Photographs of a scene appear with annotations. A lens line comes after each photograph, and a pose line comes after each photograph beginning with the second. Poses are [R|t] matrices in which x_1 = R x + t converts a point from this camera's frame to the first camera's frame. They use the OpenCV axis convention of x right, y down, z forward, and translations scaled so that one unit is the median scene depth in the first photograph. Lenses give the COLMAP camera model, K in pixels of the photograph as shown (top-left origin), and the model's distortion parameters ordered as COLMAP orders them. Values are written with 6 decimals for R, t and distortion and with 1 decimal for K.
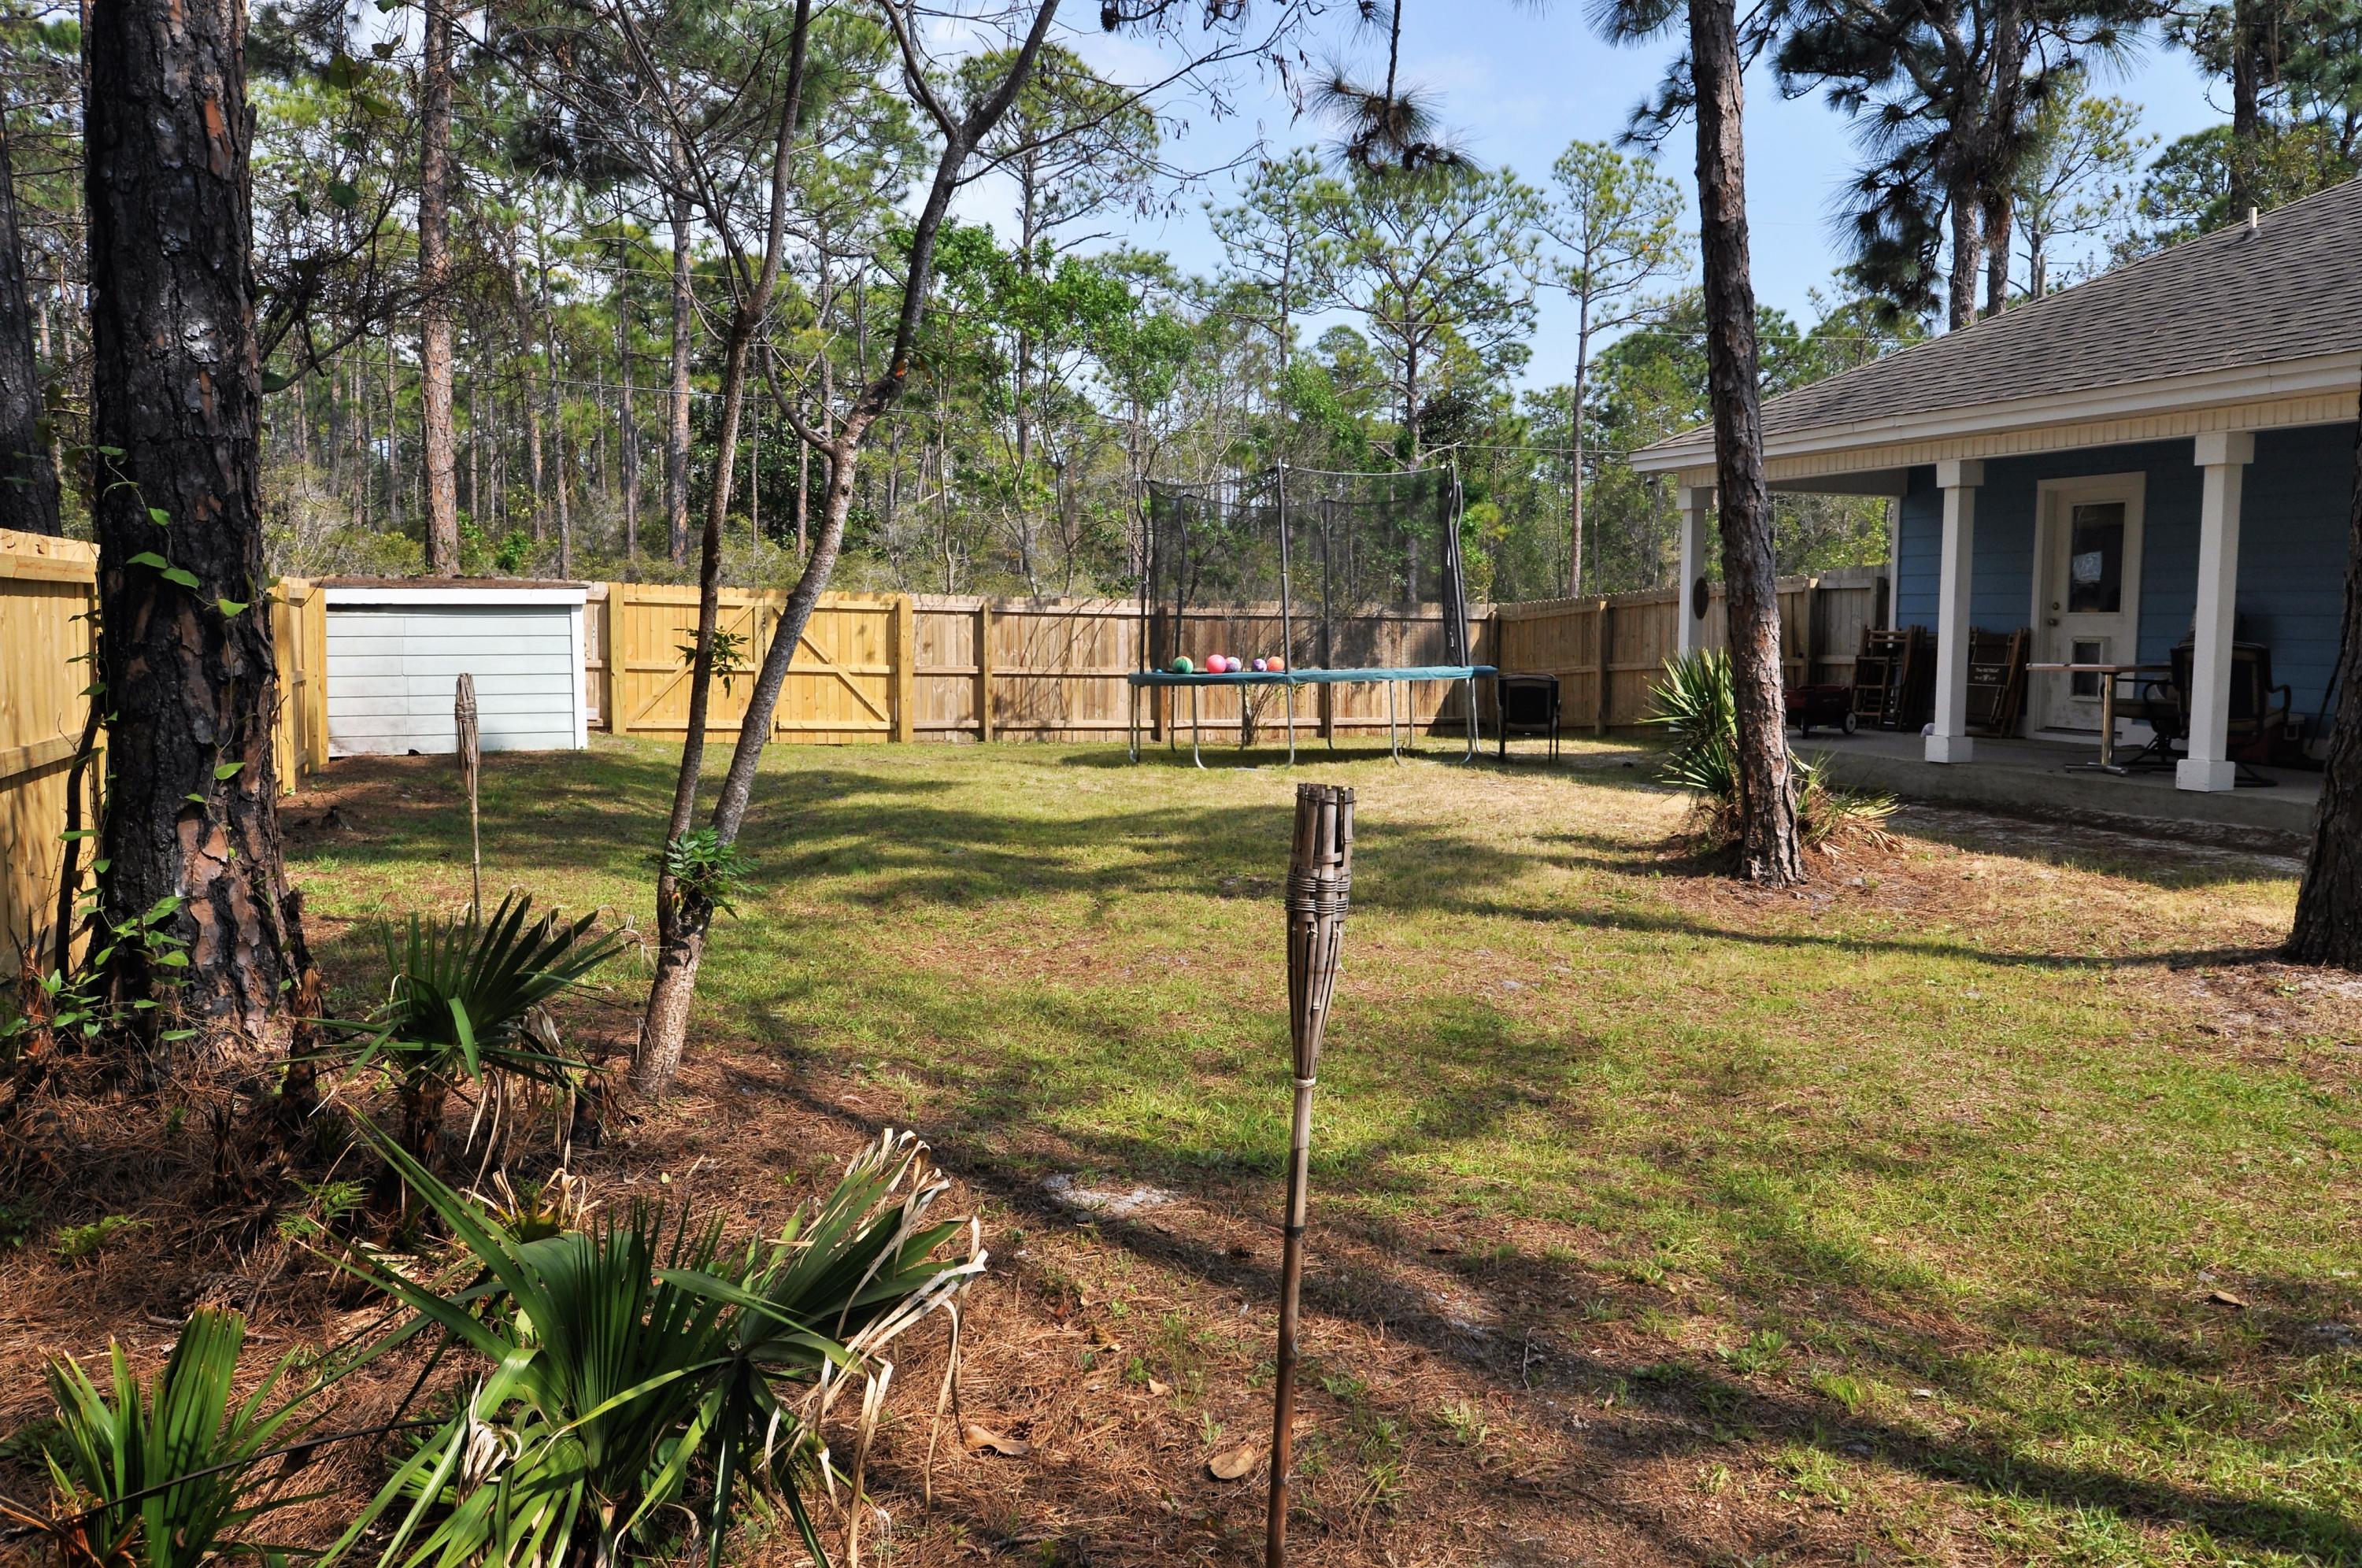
lens RADIAL K [[1791.6, 0, 1172.6], [0, 1791.6, 744.8], [0, 0, 1]] dist [-0.004775, -0.005533]
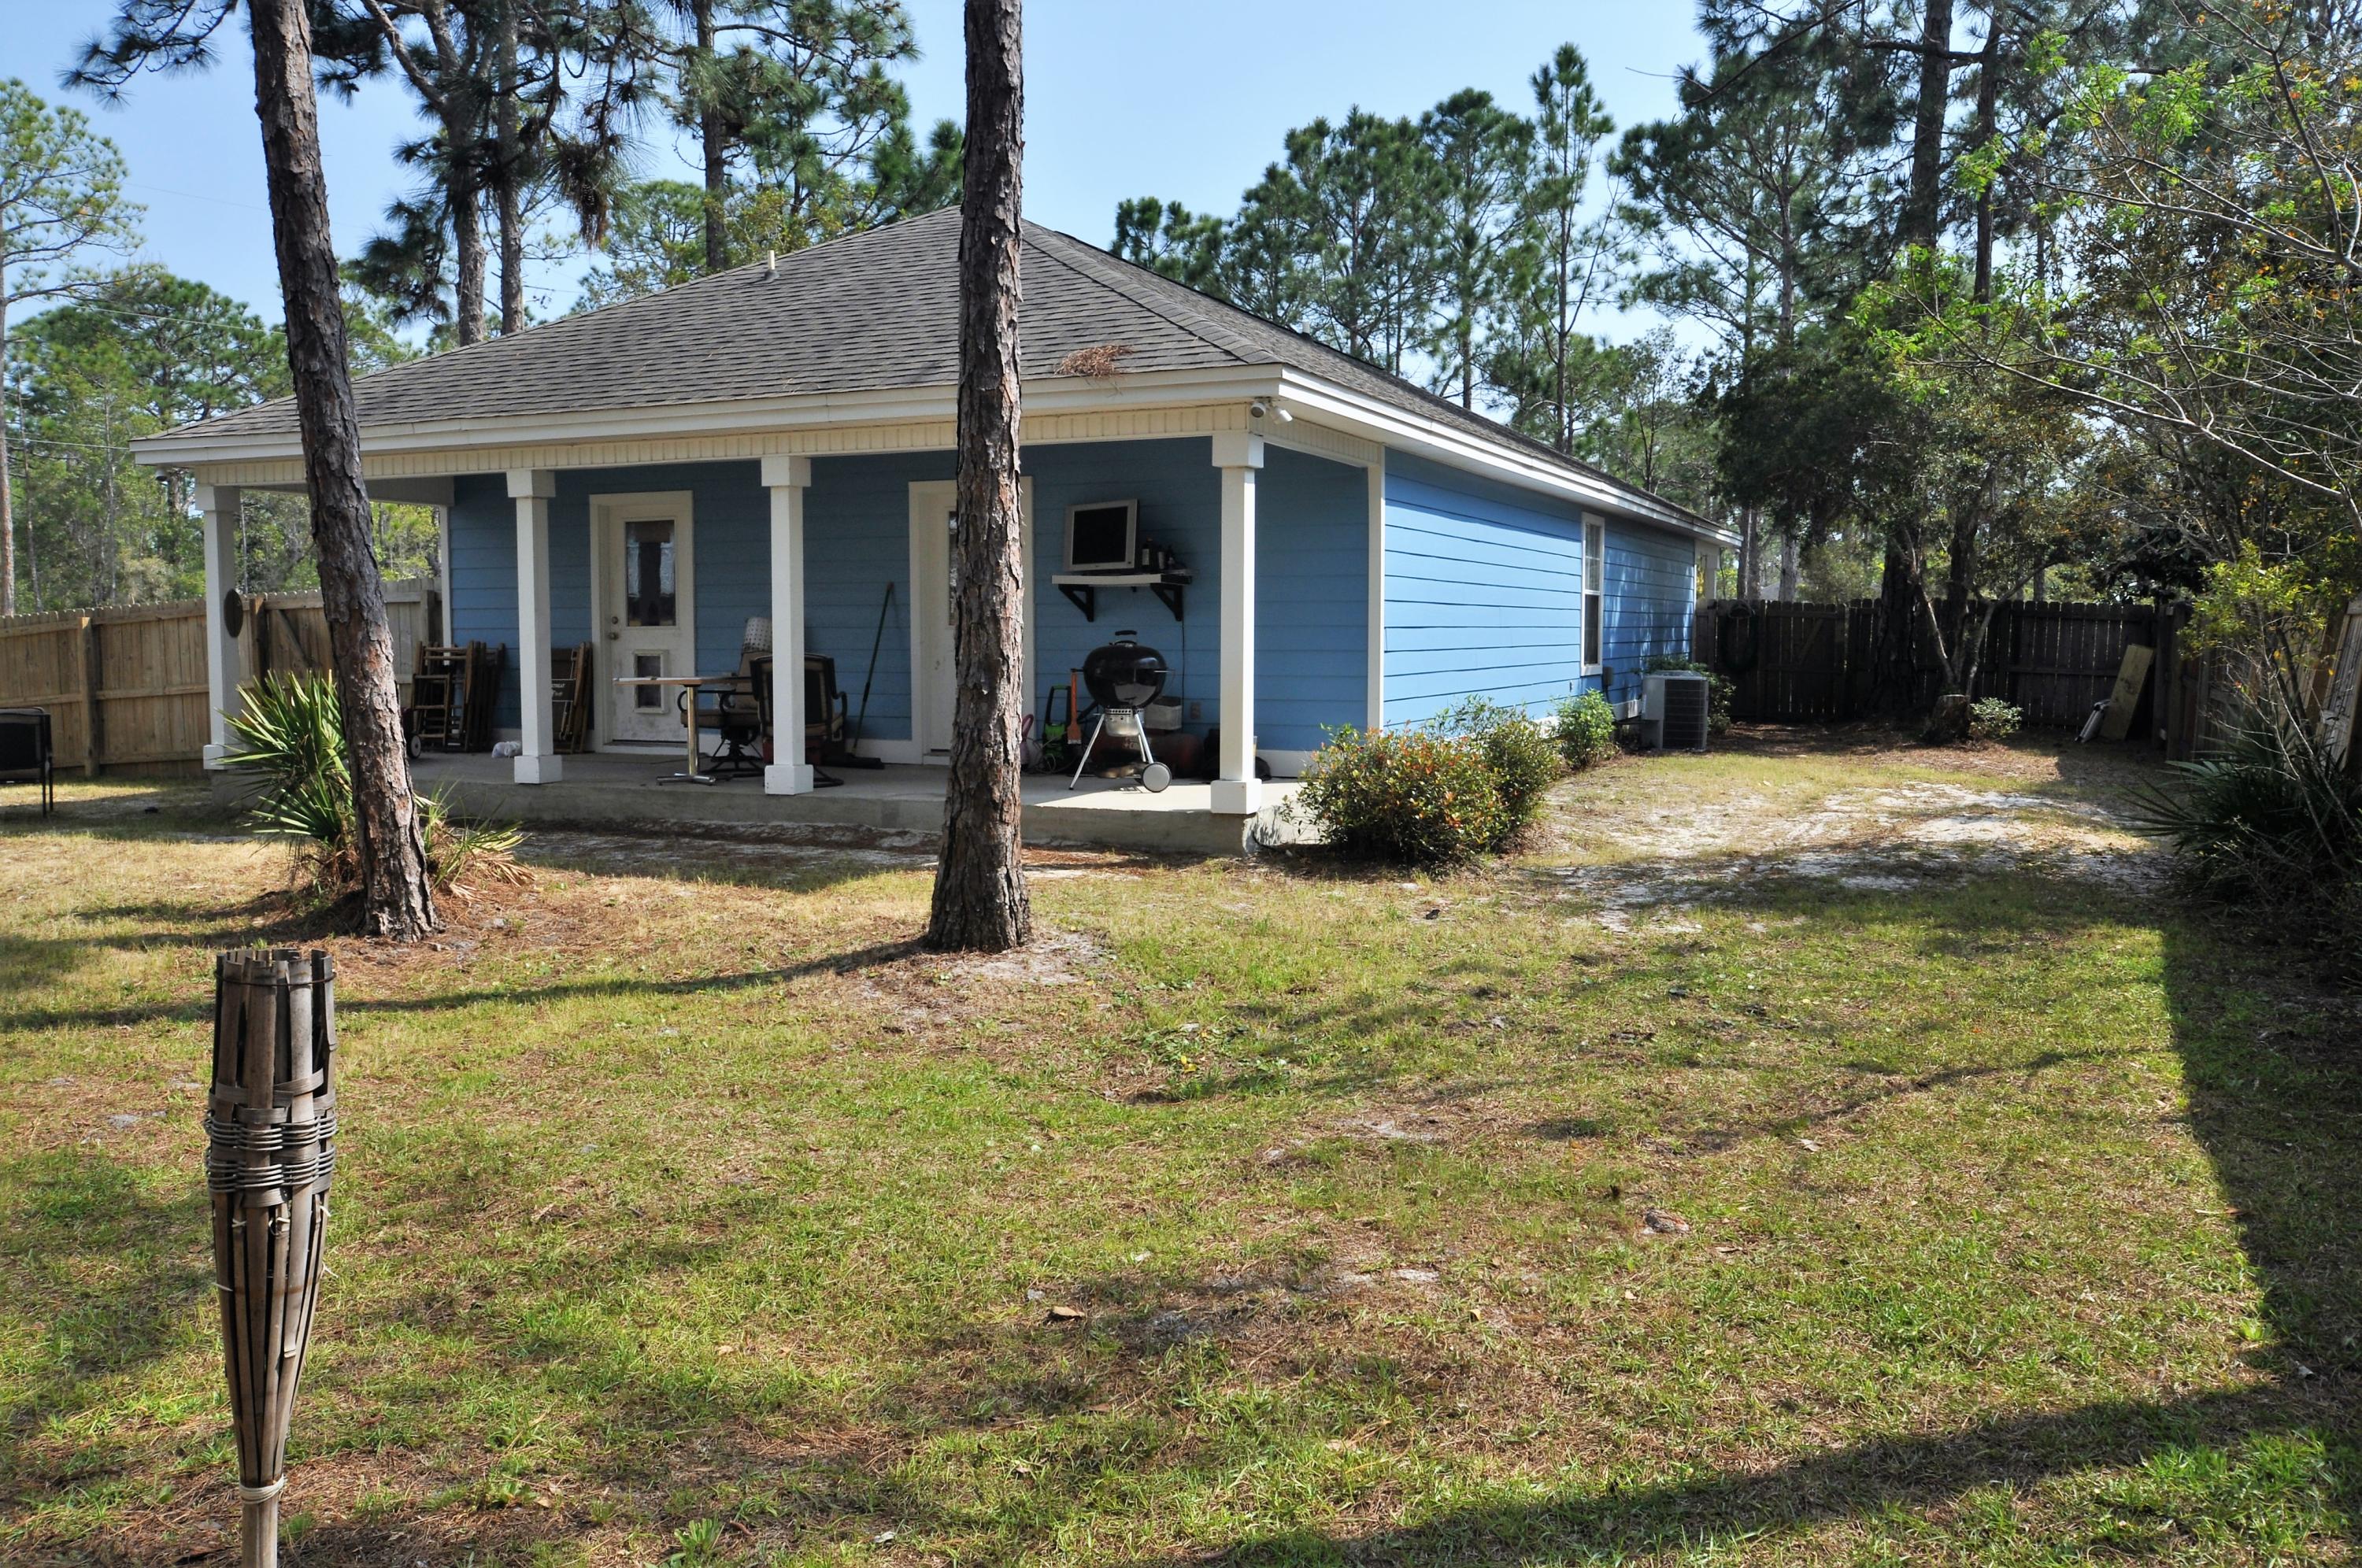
lens RADIAL K [[1791.6, 0, 1172.6], [0, 1791.6, 744.8], [0, 0, 1]] dist [-0.004775, -0.005533]
pose [[0.691641, -0.054637, 0.720172, -0.032562], [0.060449, 0.998015, 0.017662, -0.009505], [-0.719708, 0.031318, 0.693570, 0.114303]]
